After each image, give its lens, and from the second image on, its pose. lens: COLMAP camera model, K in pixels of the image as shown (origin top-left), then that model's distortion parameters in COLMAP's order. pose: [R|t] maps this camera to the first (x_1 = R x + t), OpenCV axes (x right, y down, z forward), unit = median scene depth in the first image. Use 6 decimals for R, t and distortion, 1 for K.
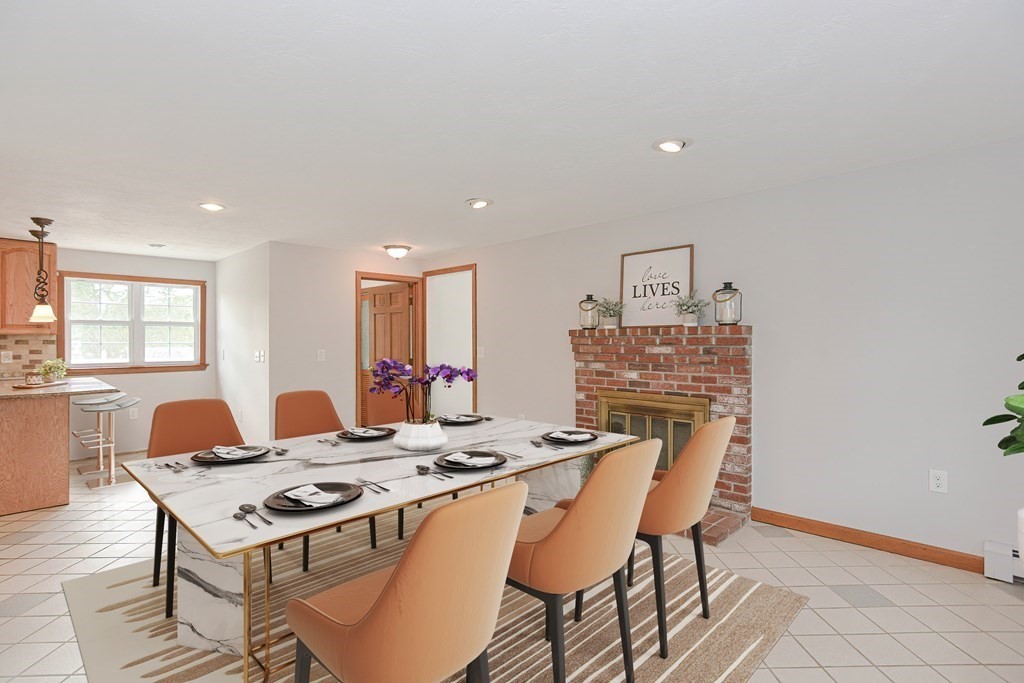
lens RADIAL K [[543.8, 0, 512.0], [0, 543.8, 341.5], [0, 0, 1]] dist [-0.001517, -0.000207]
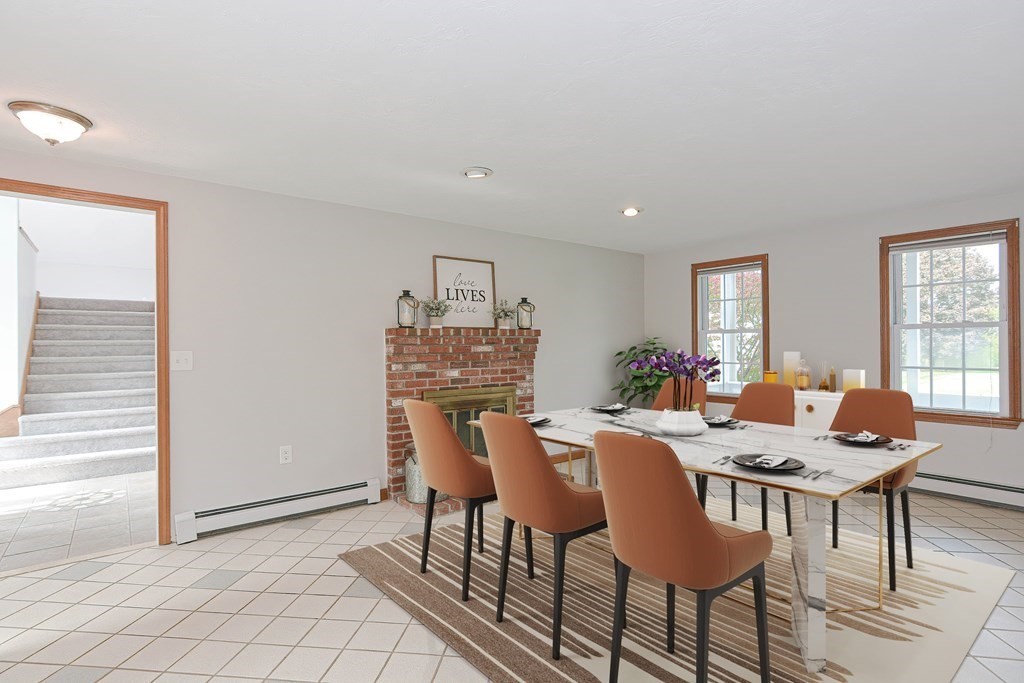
lens RADIAL K [[495.0, 0, 514.7], [0, 495.0, 344.0], [0, 0, 1]] dist [-0.008530, 0.000846]
pose [[0.092677, 0.002964, 0.995692, -0.737853], [0.006531, 0.999972, -0.003585, 0.009513], [-0.995675, 0.006836, 0.092655, 0.810623]]
